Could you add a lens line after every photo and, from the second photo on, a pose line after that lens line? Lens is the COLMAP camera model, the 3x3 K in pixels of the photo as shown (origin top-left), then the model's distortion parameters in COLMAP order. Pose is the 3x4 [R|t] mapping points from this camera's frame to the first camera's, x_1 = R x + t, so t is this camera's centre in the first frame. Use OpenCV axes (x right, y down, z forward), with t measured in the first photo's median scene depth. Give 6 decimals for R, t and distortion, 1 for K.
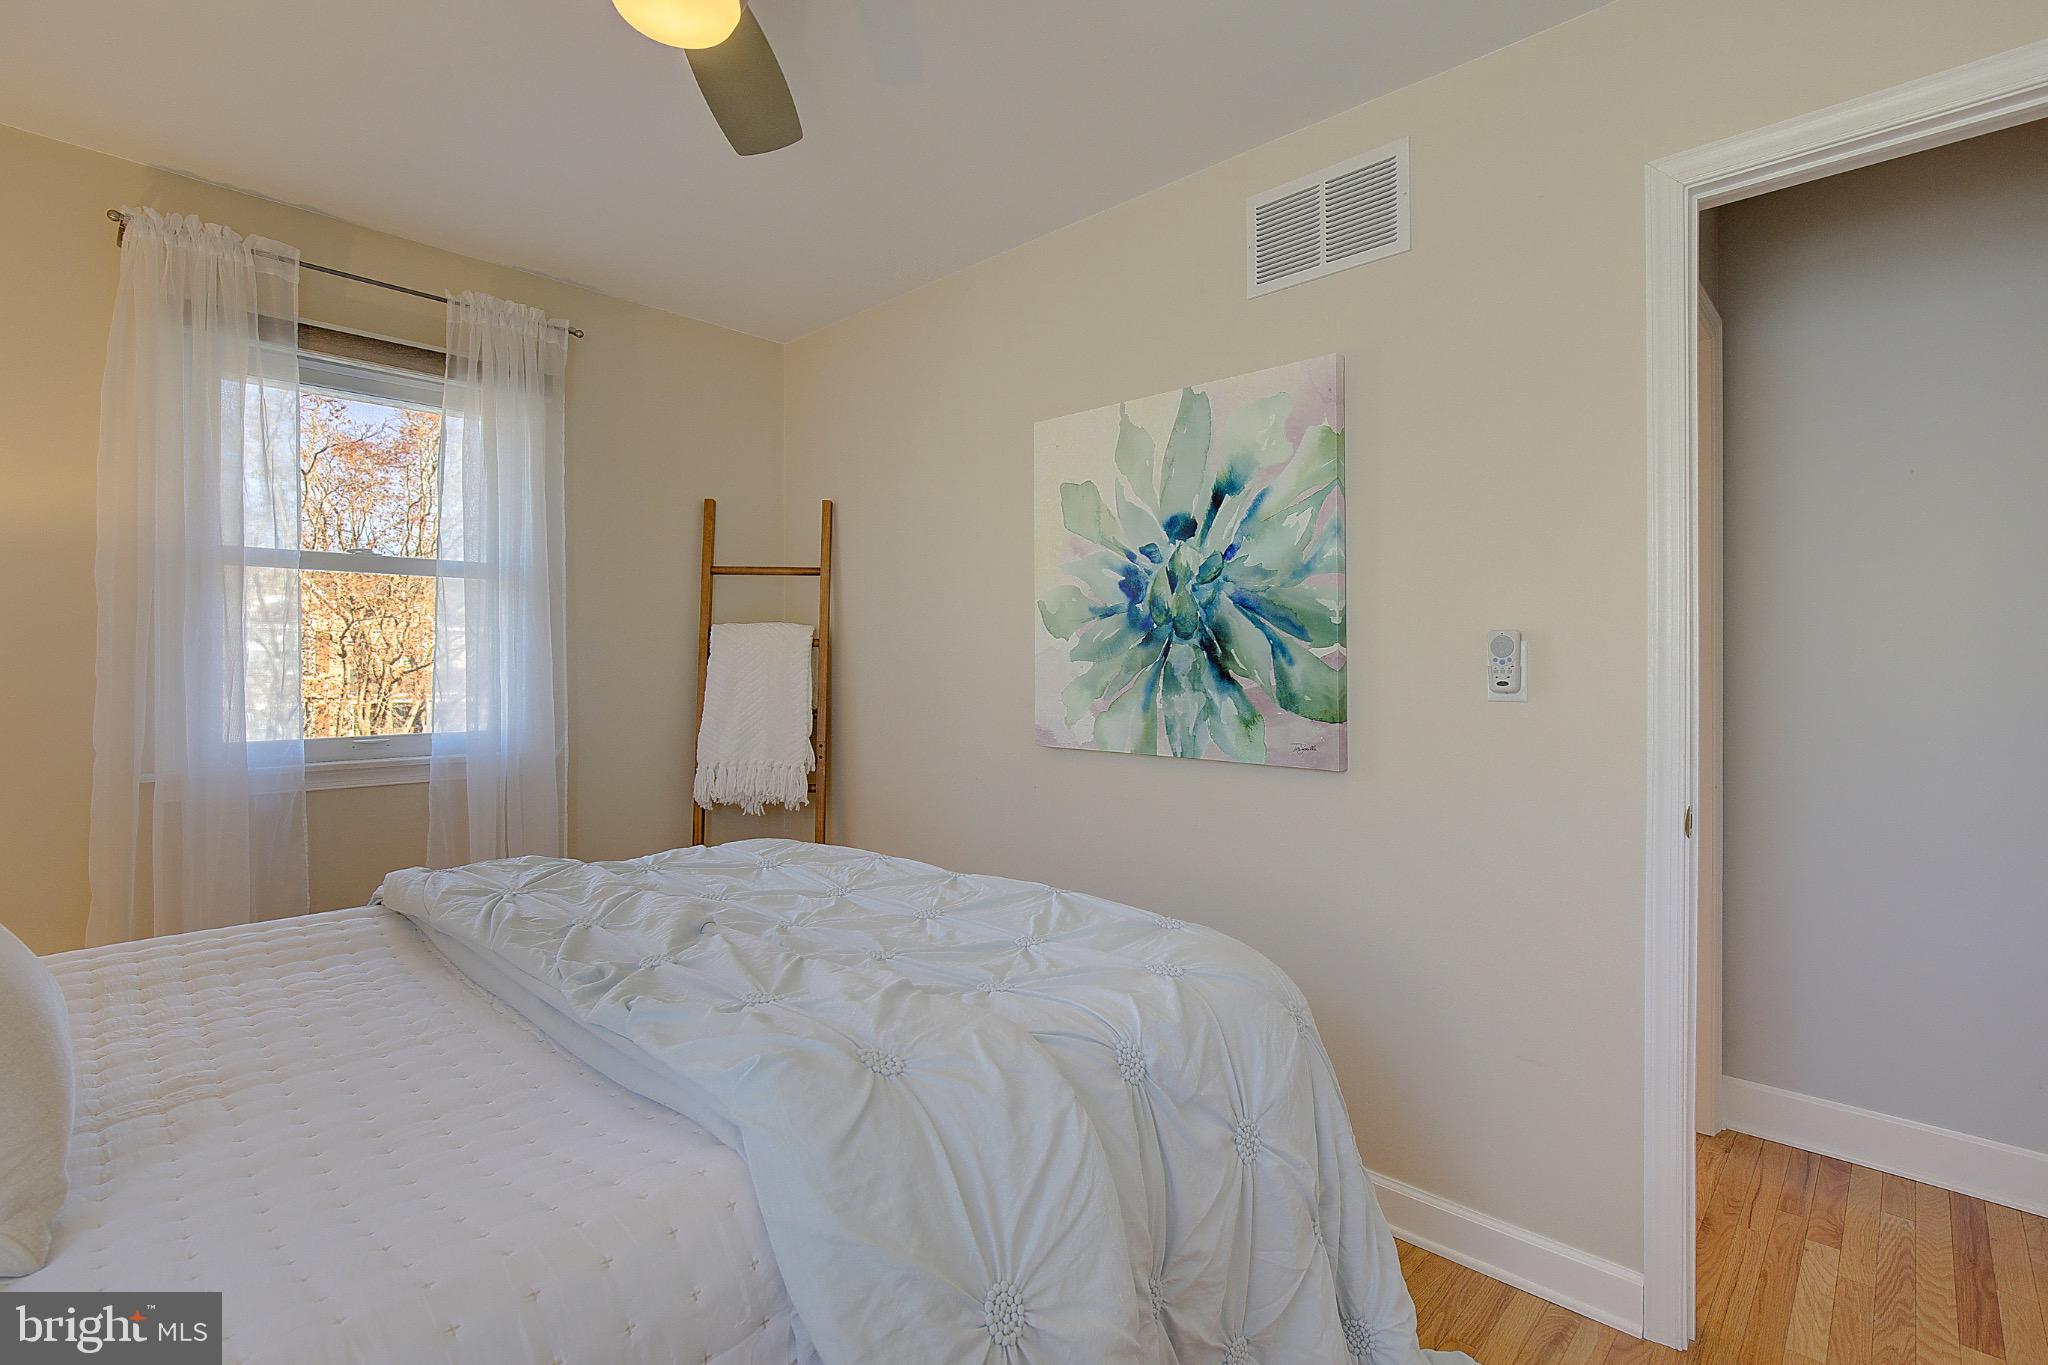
lens RADIAL K [[955.3, 0, 1021.0], [0, 955.3, 664.3], [0, 0, 1]] dist [-0.002655, -0.000782]
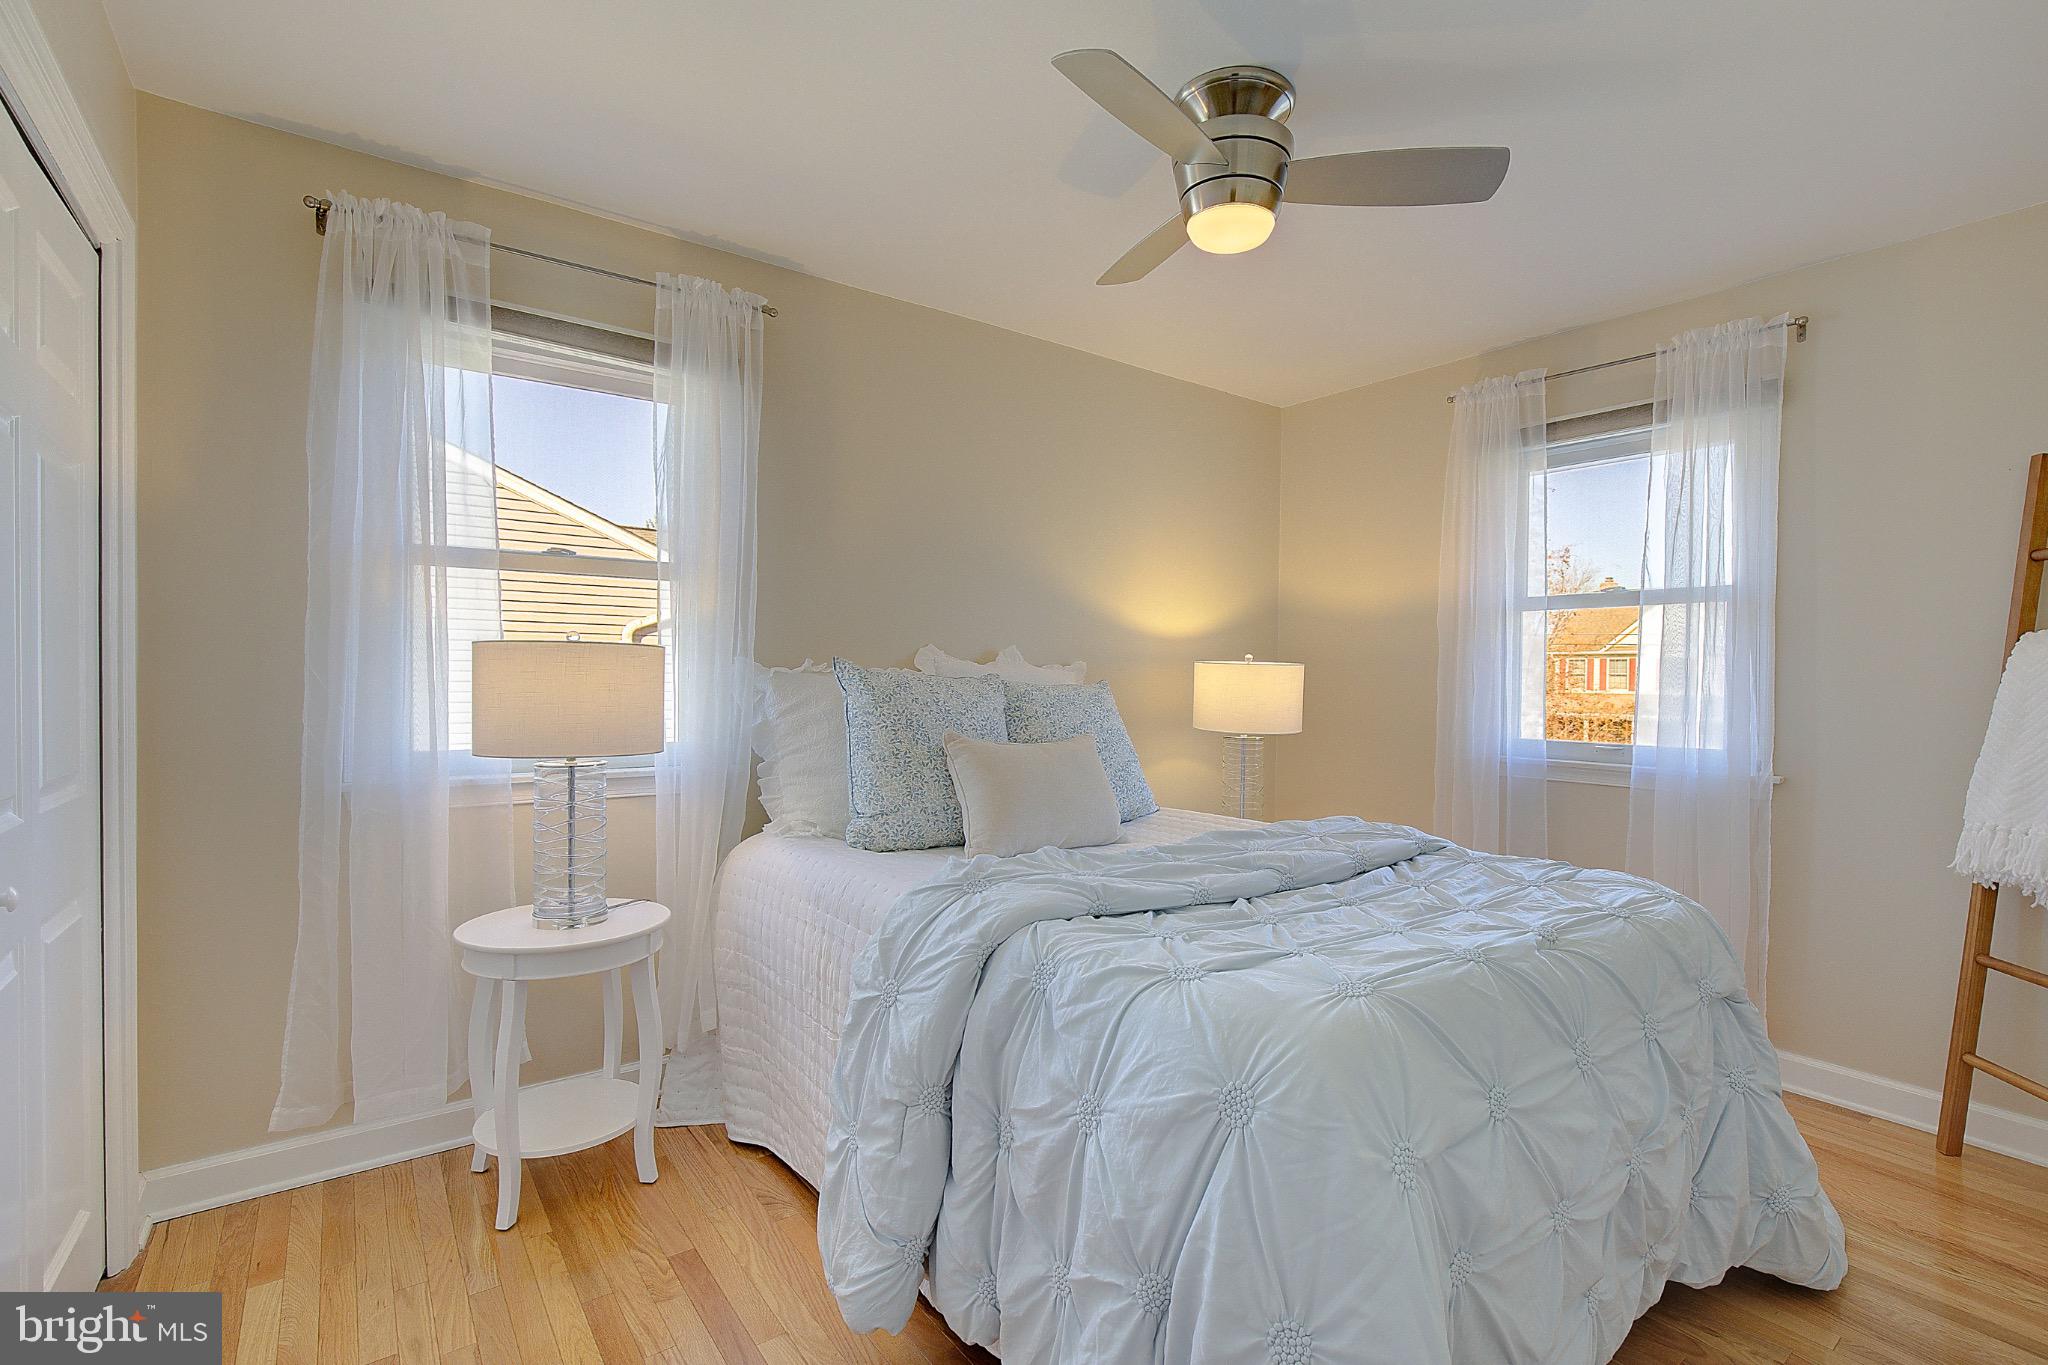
lens RADIAL K [[964.3, 0, 1035.4], [0, 964.3, 687.5], [0, 0, 1]] dist [-0.002403, -0.000306]
pose [[-0.138078, 0.000765, -0.990421, 0.625325], [-0.004132, 0.999991, 0.001348, 0.007524], [0.990413, 0.004278, -0.138074, 0.456895]]
